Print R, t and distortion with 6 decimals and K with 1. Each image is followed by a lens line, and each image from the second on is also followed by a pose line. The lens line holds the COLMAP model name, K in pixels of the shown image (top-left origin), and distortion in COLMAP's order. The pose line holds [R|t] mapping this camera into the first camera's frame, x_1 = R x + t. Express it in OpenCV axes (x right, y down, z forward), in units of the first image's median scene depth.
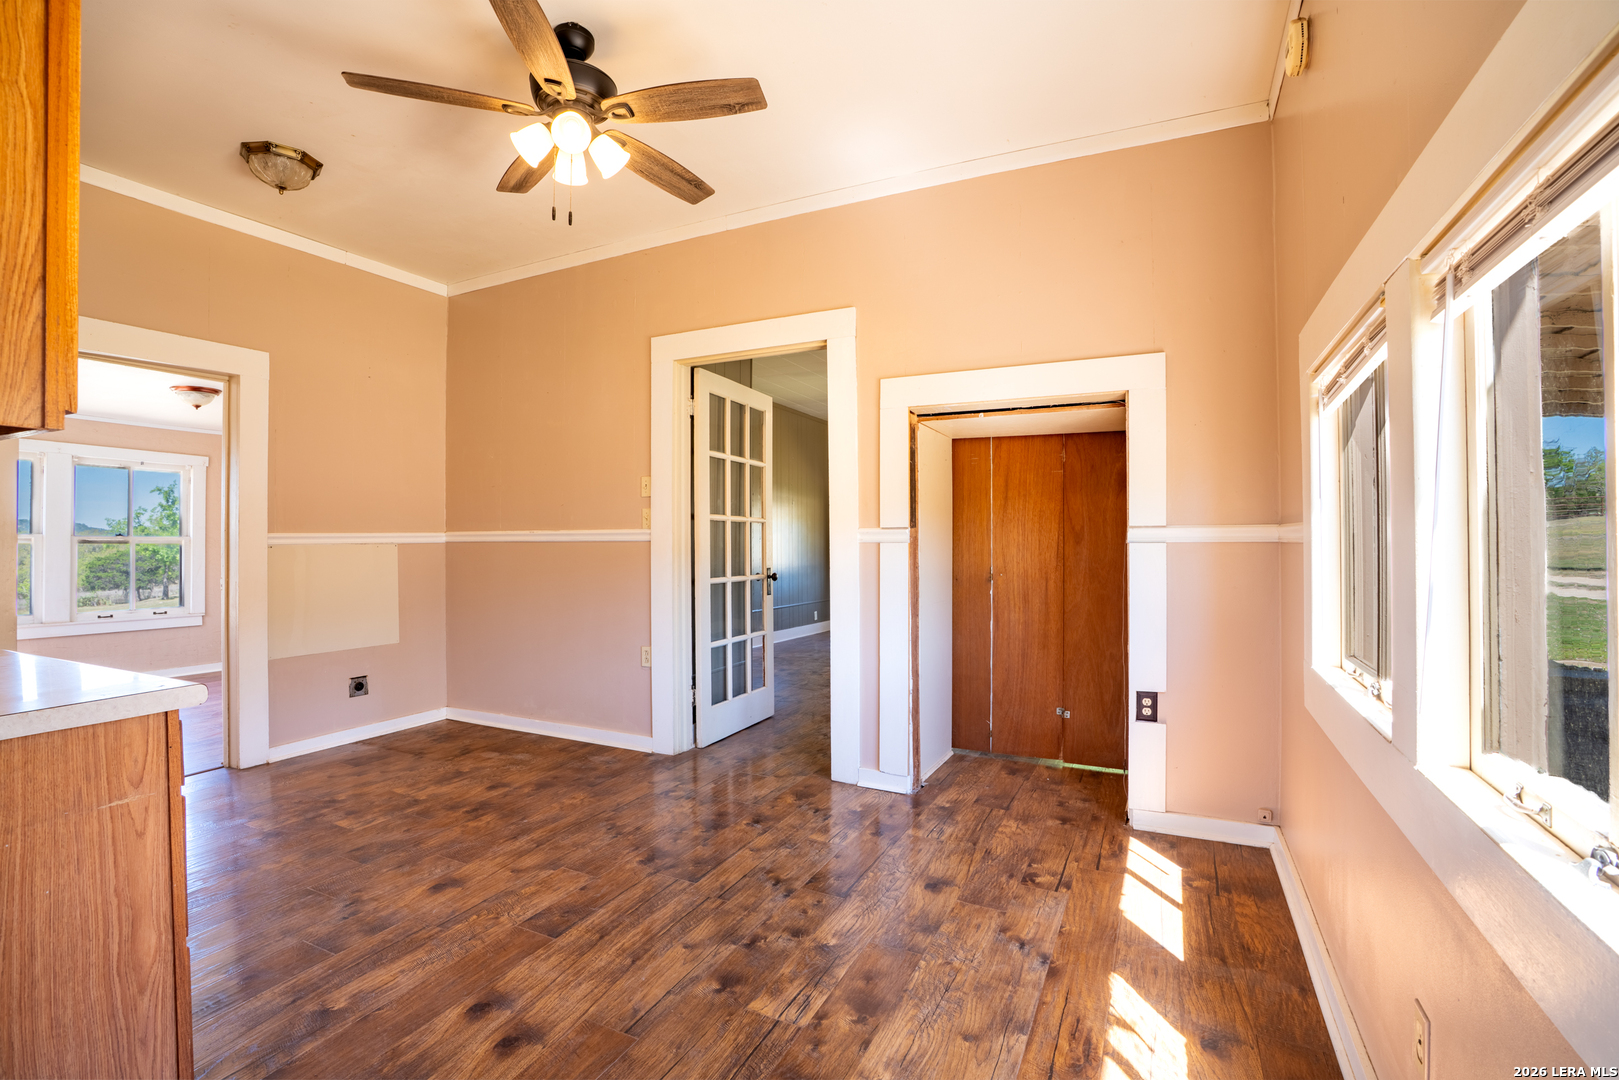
lens RADIAL K [[739.4, 0, 809.7], [0, 739.4, 536.5], [0, 0, 1]] dist [-0.055622, 0.020220]
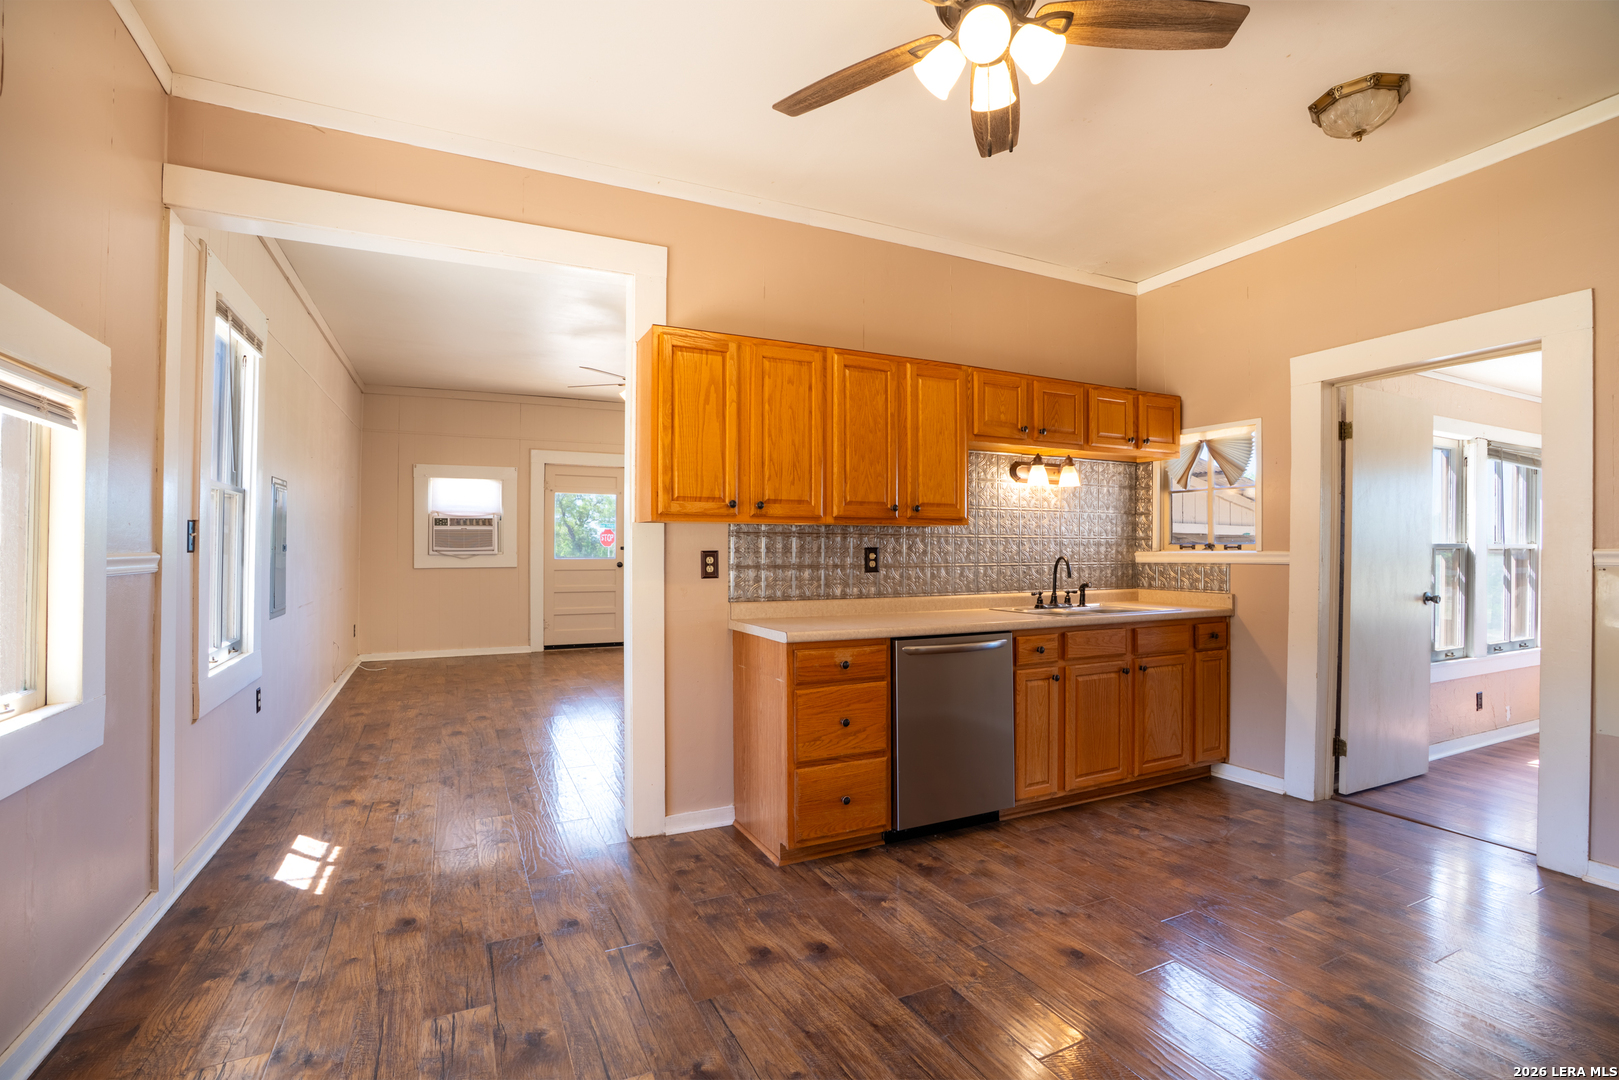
lens RADIAL K [[739.4, 0, 809.7], [0, 739.4, 536.5], [0, 0, 1]] dist [-0.055622, 0.020220]
pose [[-0.615157, -0.012028, -0.788313, 0.800305], [0.003833, 0.999826, -0.018247, -0.020932], [0.788395, -0.014247, -0.615004, 2.663226]]
